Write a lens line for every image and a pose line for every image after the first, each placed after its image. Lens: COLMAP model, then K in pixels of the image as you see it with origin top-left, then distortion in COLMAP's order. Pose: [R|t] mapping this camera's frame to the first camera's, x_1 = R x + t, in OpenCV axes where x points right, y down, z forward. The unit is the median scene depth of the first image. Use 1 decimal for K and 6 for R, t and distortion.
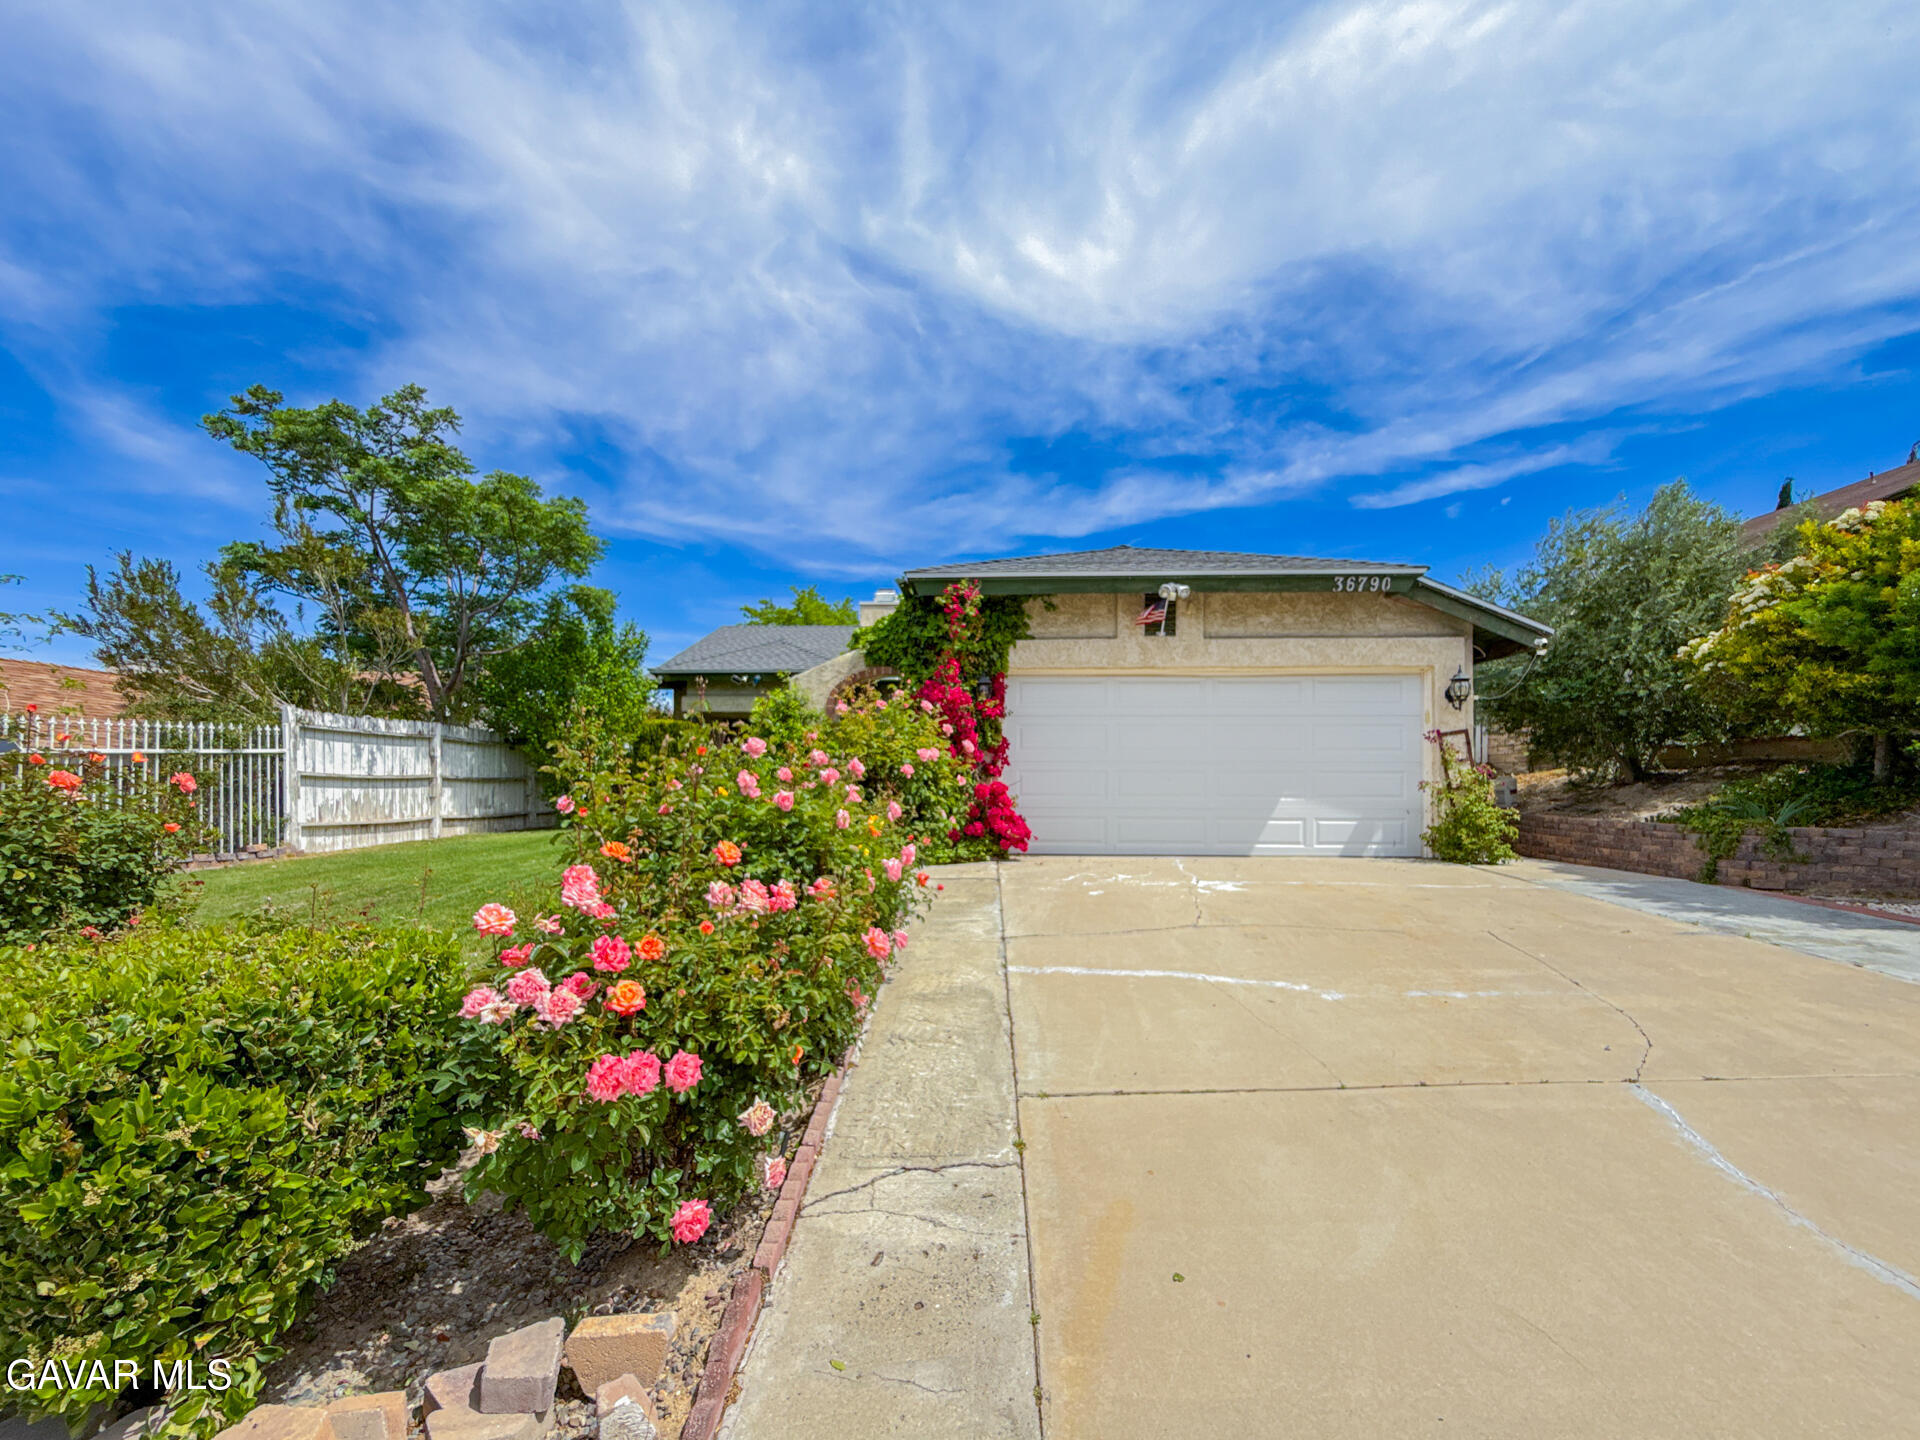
lens RADIAL K [[770.5, 0, 959.9], [0, 770.5, 841.2], [0, 0, 1]] dist [-0.000409, 0.000222]
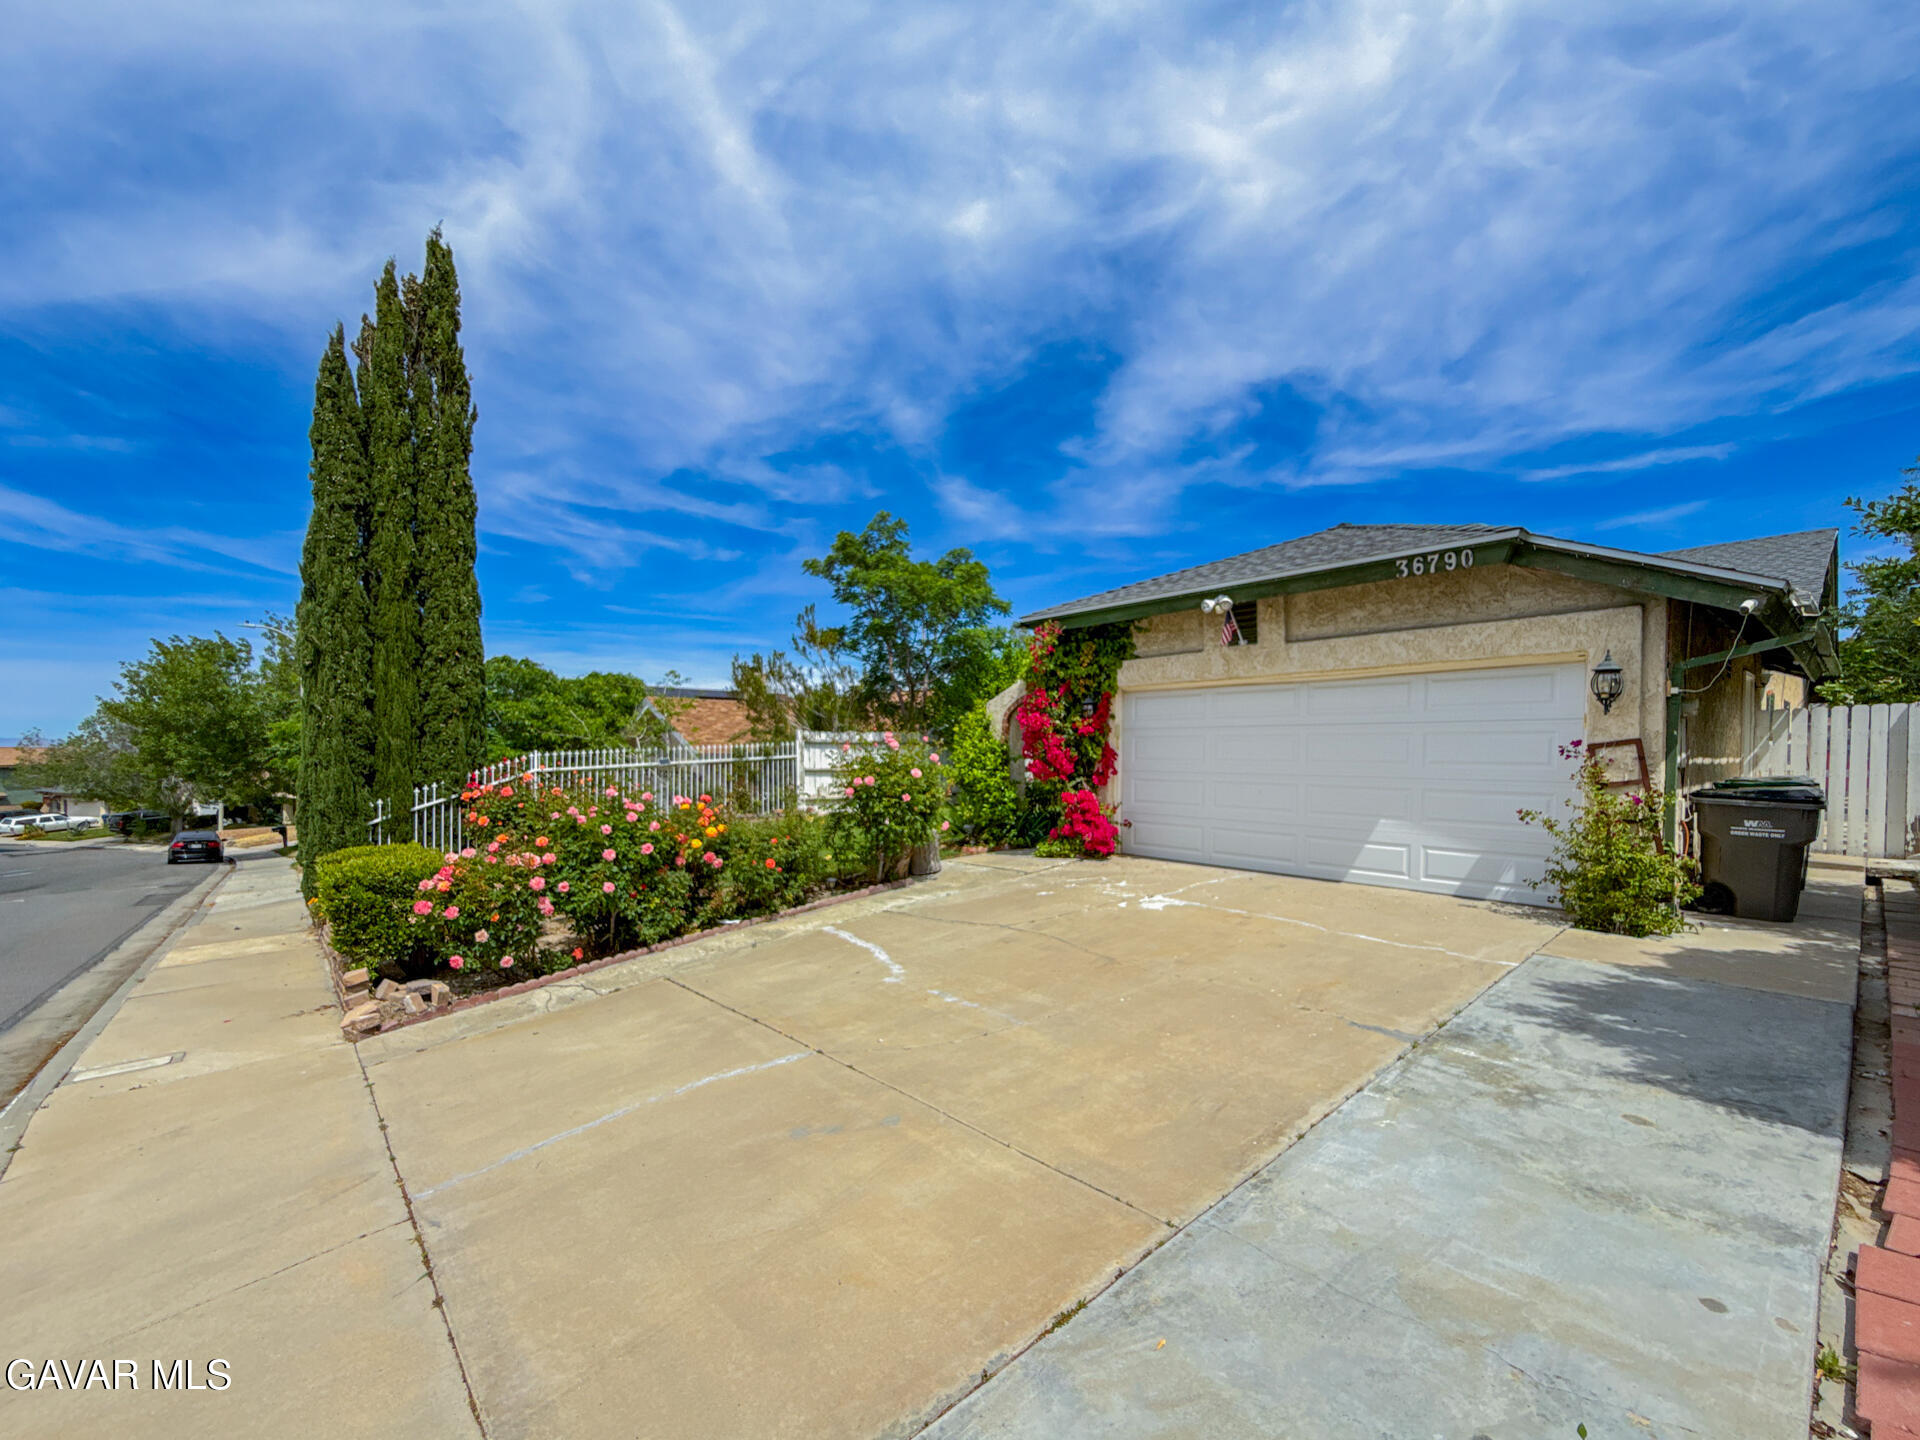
lens RADIAL K [[788.2, 0, 973.6], [0, 788.2, 852.5], [0, 0, 1]] dist [0.004560, 0.000913]
pose [[0.692645, 0.093135, -0.715240, 0.560008], [-0.053690, 0.995535, 0.077640, -0.049406], [0.719278, -0.015376, 0.694553, 0.051439]]
